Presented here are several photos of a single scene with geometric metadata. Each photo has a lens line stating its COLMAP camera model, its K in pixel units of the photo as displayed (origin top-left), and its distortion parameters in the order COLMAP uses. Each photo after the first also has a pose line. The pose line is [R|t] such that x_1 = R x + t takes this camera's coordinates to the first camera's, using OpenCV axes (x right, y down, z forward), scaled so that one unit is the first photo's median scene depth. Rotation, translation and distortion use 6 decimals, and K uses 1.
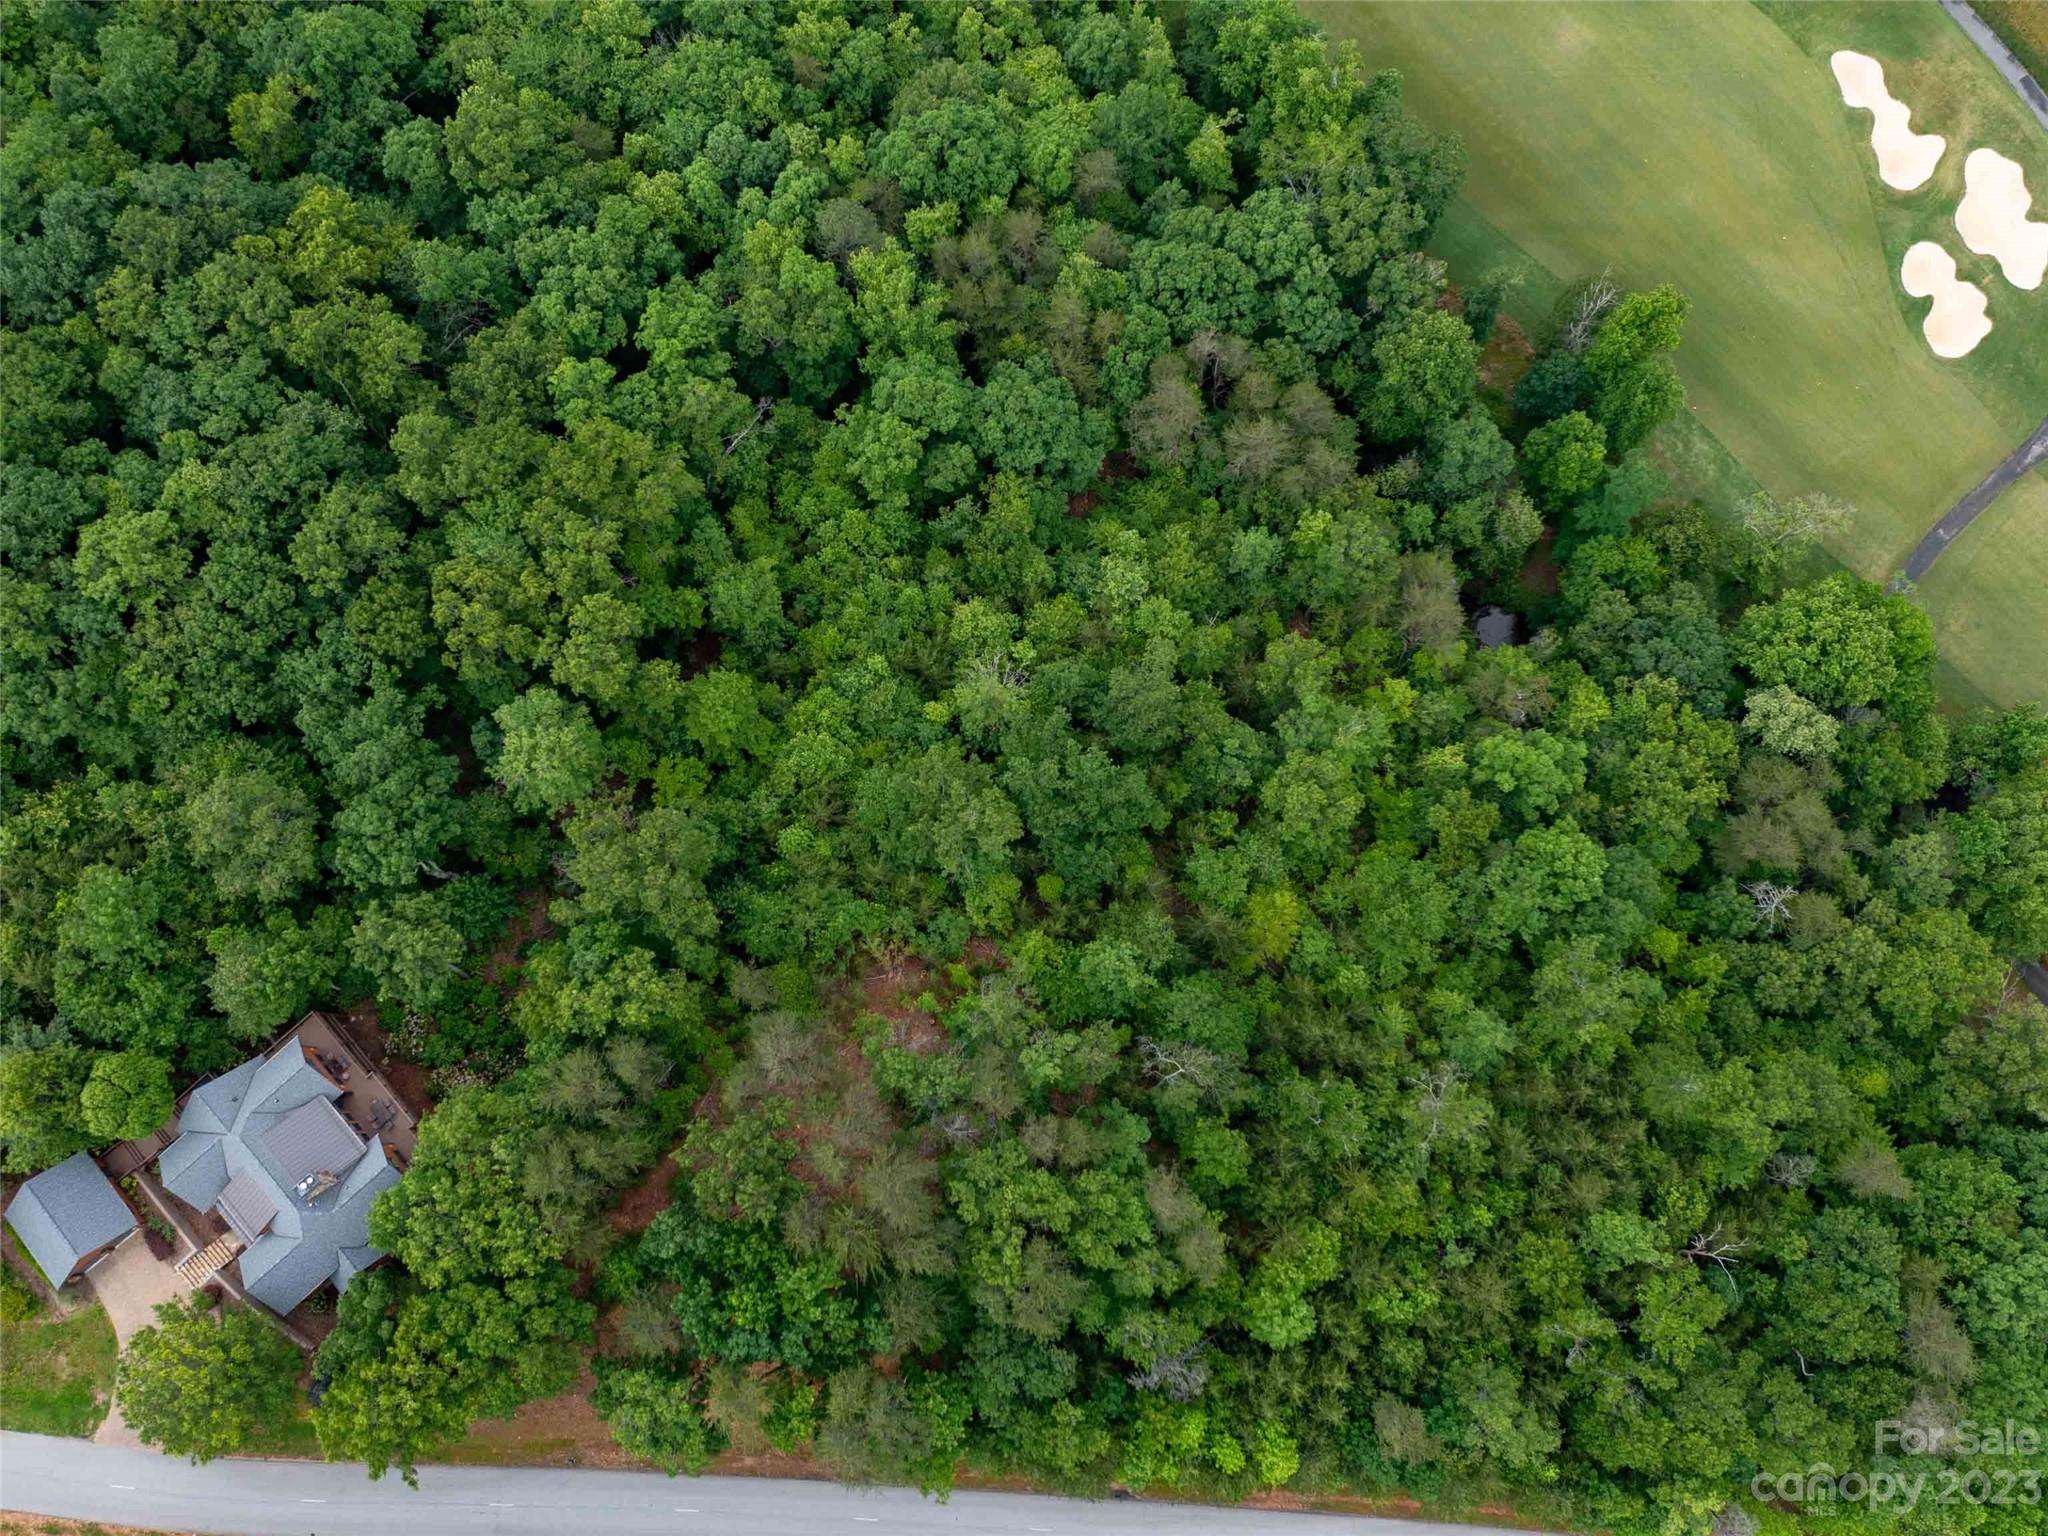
lens RADIAL K [[1816.8, 0, 1019.3], [0, 1816.8, 769.7], [0, 0, 1]] dist [-0.014050, -0.006133]
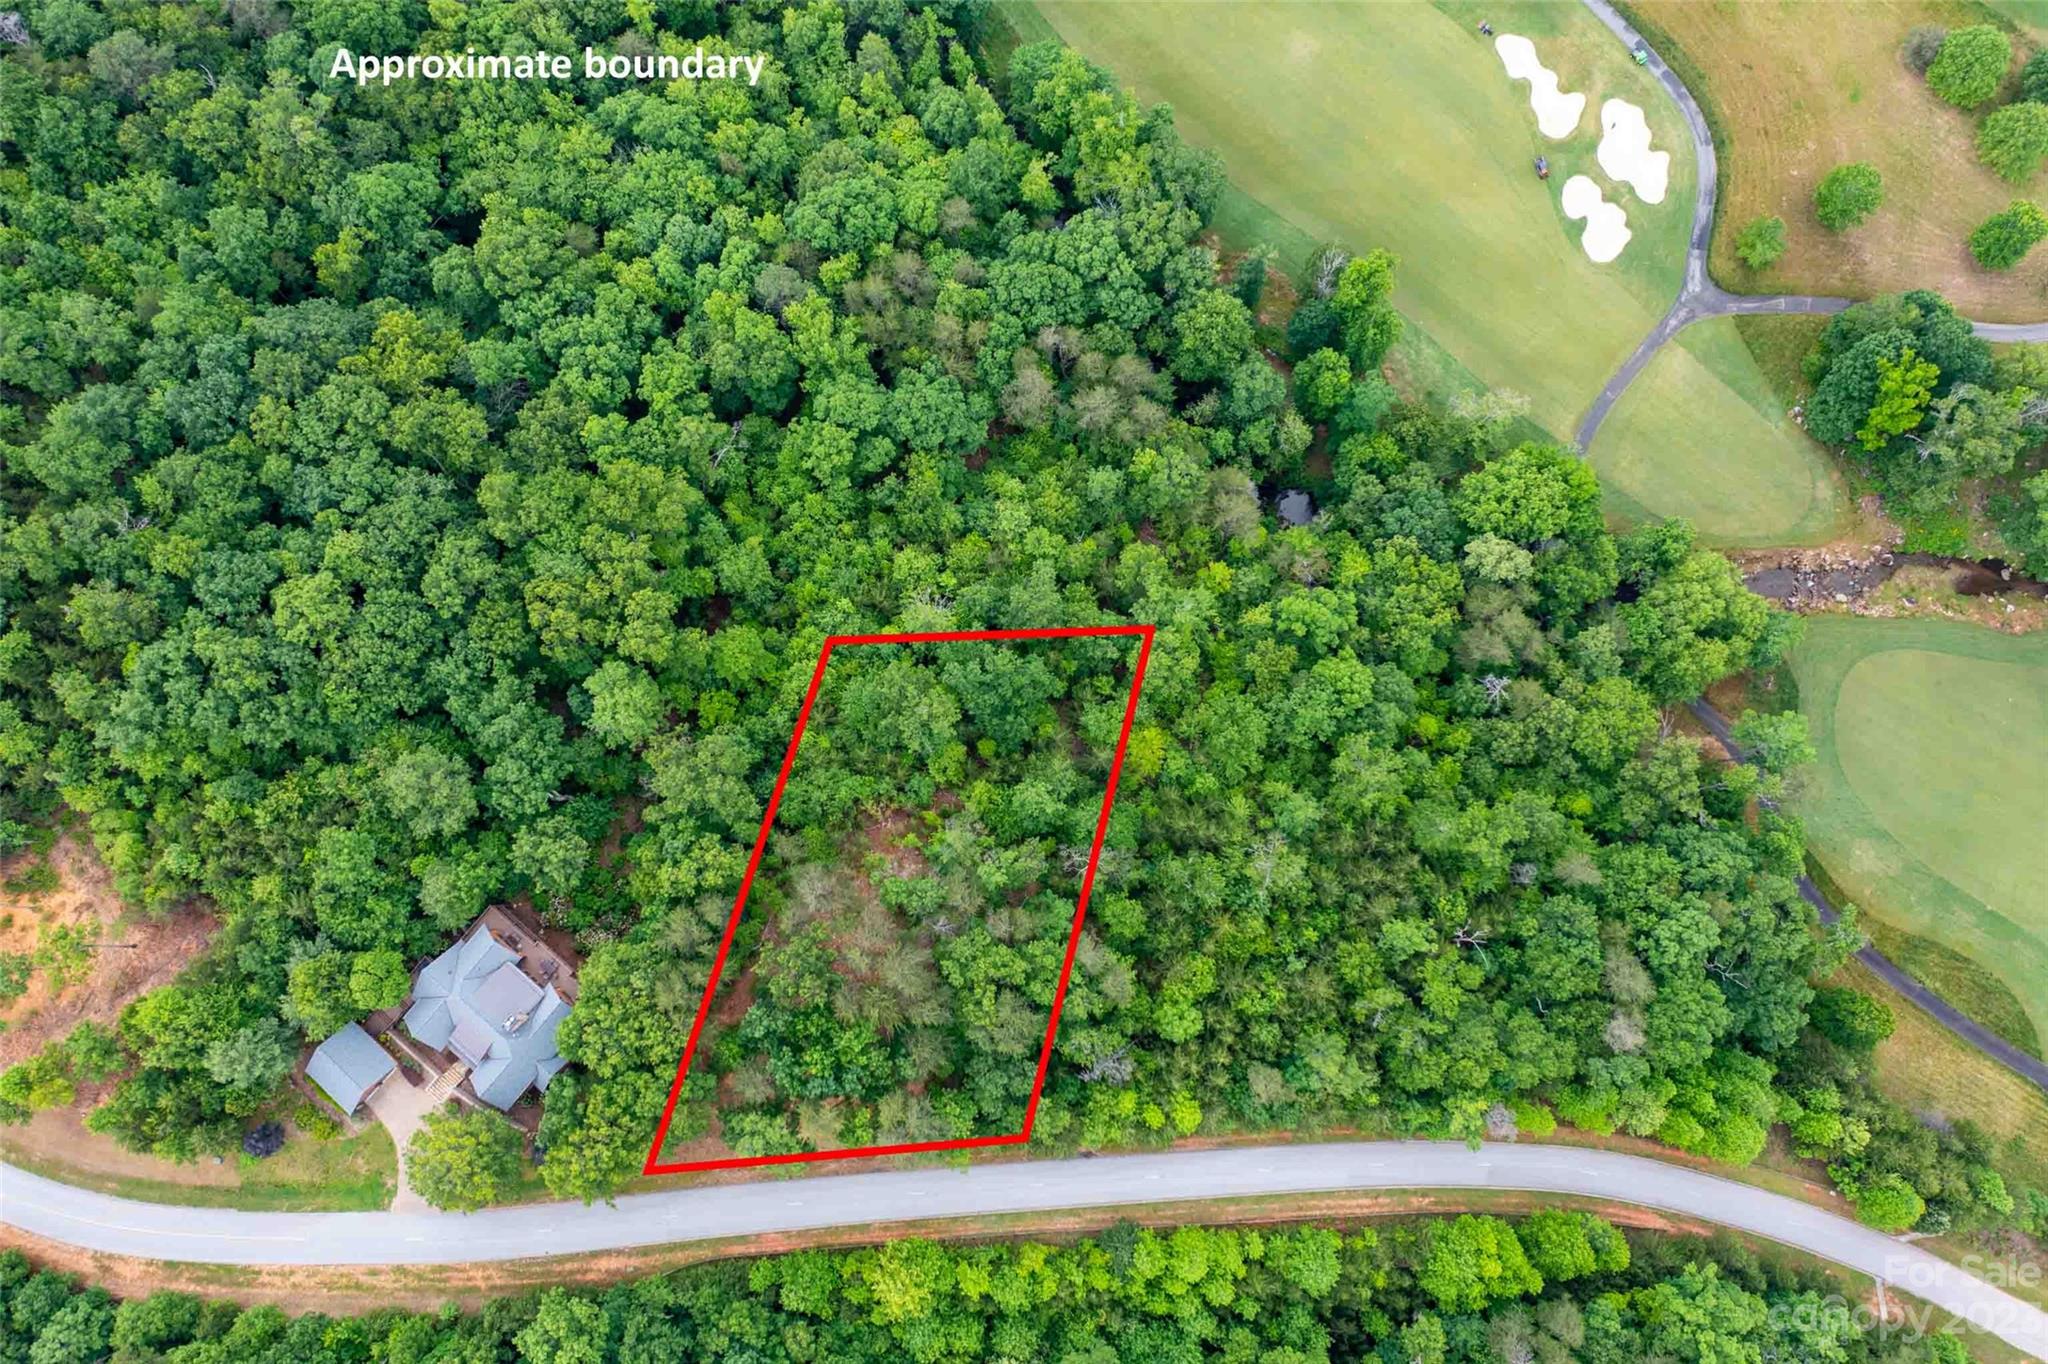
lens RADIAL K [[1640.5, 0, 1028.2], [0, 1640.5, 680.9], [0, 0, 1]] dist [-0.017952, -0.007746]
pose [[0.991122, -0.131803, 0.017474, 0.033637], [0.130438, 0.989375, 0.064212, -0.065466], [-0.025752, -0.061363, 0.997783, -0.277782]]
